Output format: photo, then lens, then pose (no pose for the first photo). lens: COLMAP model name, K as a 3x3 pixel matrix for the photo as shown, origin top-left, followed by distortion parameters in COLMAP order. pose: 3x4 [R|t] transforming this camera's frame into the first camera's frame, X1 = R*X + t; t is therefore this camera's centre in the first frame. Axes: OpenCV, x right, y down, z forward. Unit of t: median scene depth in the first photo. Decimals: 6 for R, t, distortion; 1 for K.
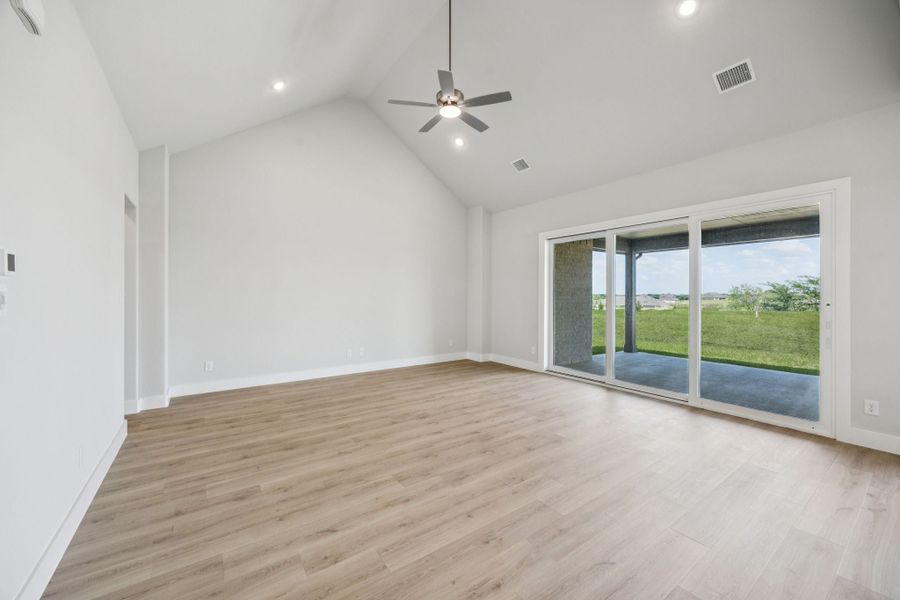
lens RADIAL K [[349.4, 0, 449.6], [0, 349.4, 295.7], [0, 0, 1]] dist [-0.001022, -0.000071]
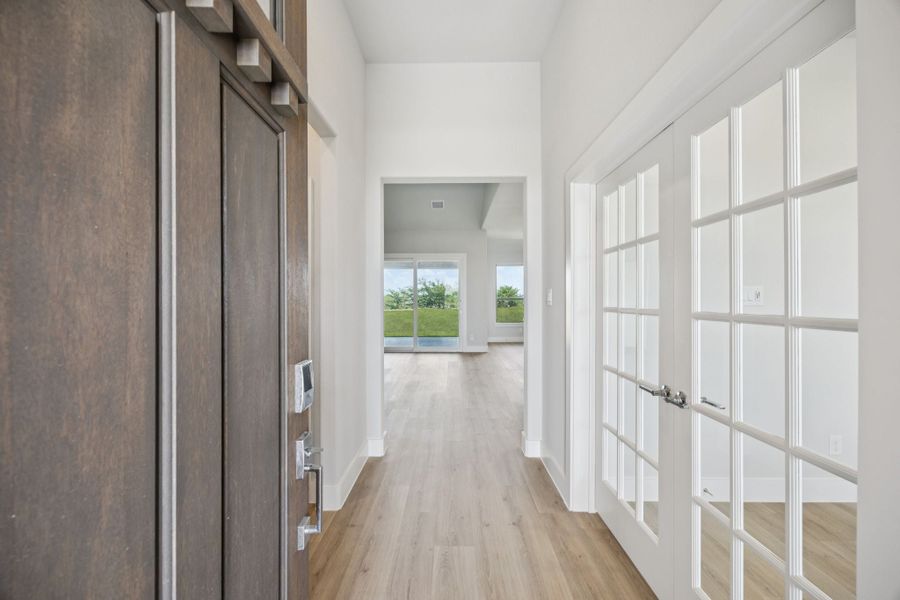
lens RADIAL K [[346.4, 0, 447.4], [0, 346.4, 299.3], [0, 0, 1]] dist [0.000347, 0.000099]
pose [[0.591117, -0.004837, 0.806572, -0.634122], [0.005818, 0.999982, 0.001733, 0.004836], [-0.806565, 0.003668, 0.591134, -0.266316]]
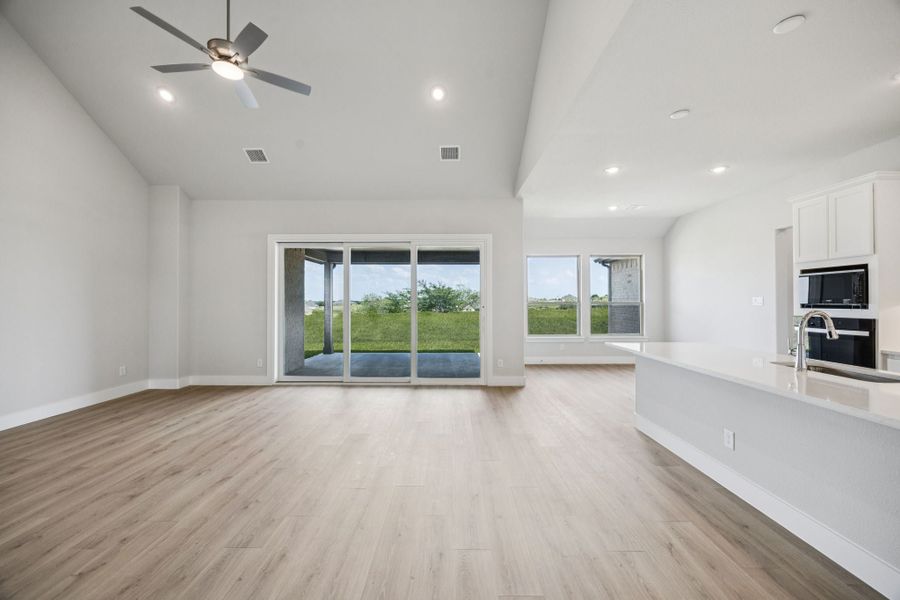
lens RADIAL K [[346.4, 0, 447.4], [0, 346.4, 299.3], [0, 0, 1]] dist [0.000347, 0.000099]
pose [[0.589868, 0.003662, 0.807491, -0.226346], [0.003274, 0.999971, -0.006926, 0.000197], [-0.807493, 0.006729, 0.589839, 0.090812]]
